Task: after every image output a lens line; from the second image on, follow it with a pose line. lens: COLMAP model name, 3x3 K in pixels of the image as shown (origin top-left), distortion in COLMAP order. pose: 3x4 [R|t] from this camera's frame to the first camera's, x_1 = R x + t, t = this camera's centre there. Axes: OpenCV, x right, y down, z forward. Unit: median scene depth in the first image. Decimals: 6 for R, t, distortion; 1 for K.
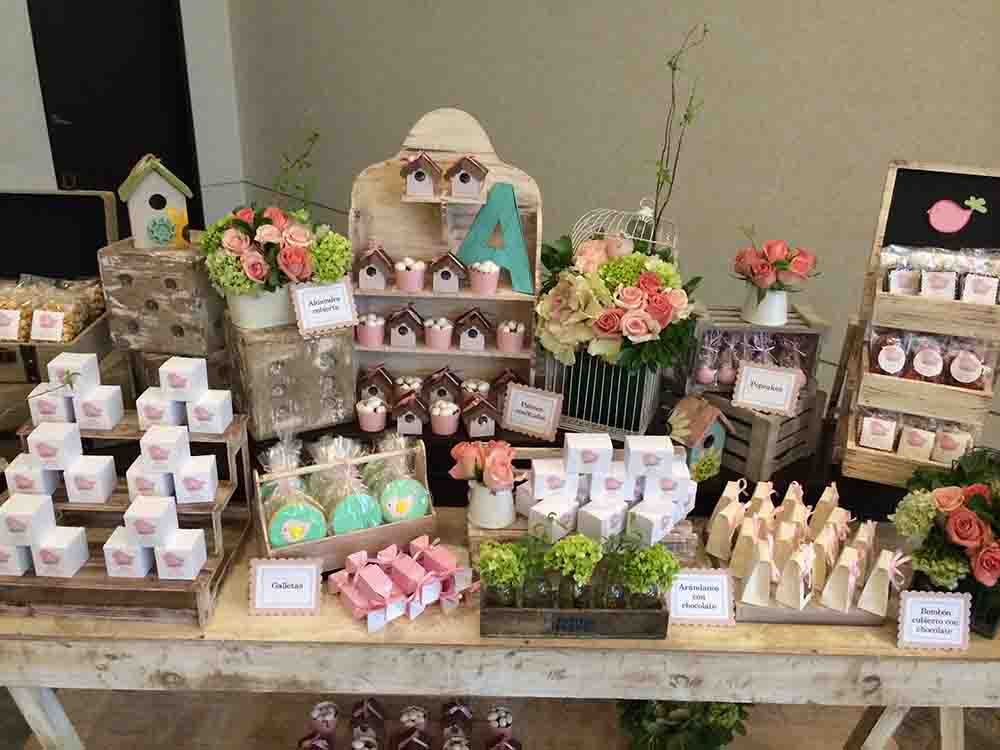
lens RADIAL K [[859.8, 0, 500.0], [0, 859.8, 375.0], [0, 0, 1]] dist [0.096665, -0.135331]
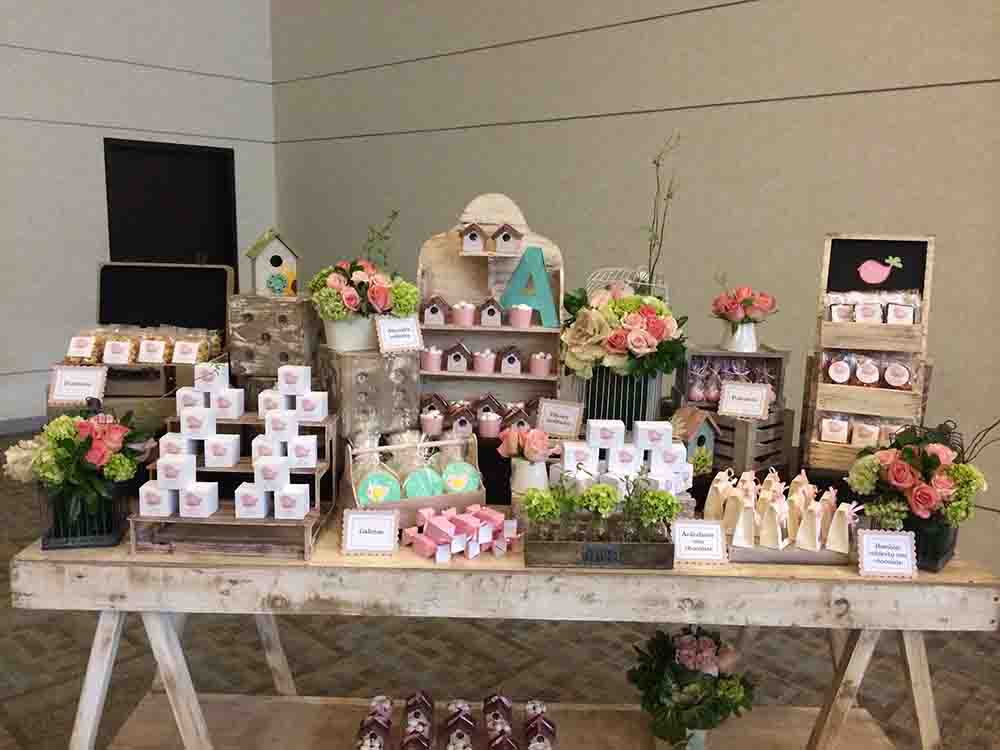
lens RADIAL K [[859.8, 0, 500.0], [0, 859.8, 375.0], [0, 0, 1]] dist [0.096665, -0.135331]
pose [[0.999958, -0.008572, -0.003149, -0.048398], [0.007602, 0.972429, -0.233074, 0.293644], [0.005060, 0.233040, 0.972454, -0.258177]]
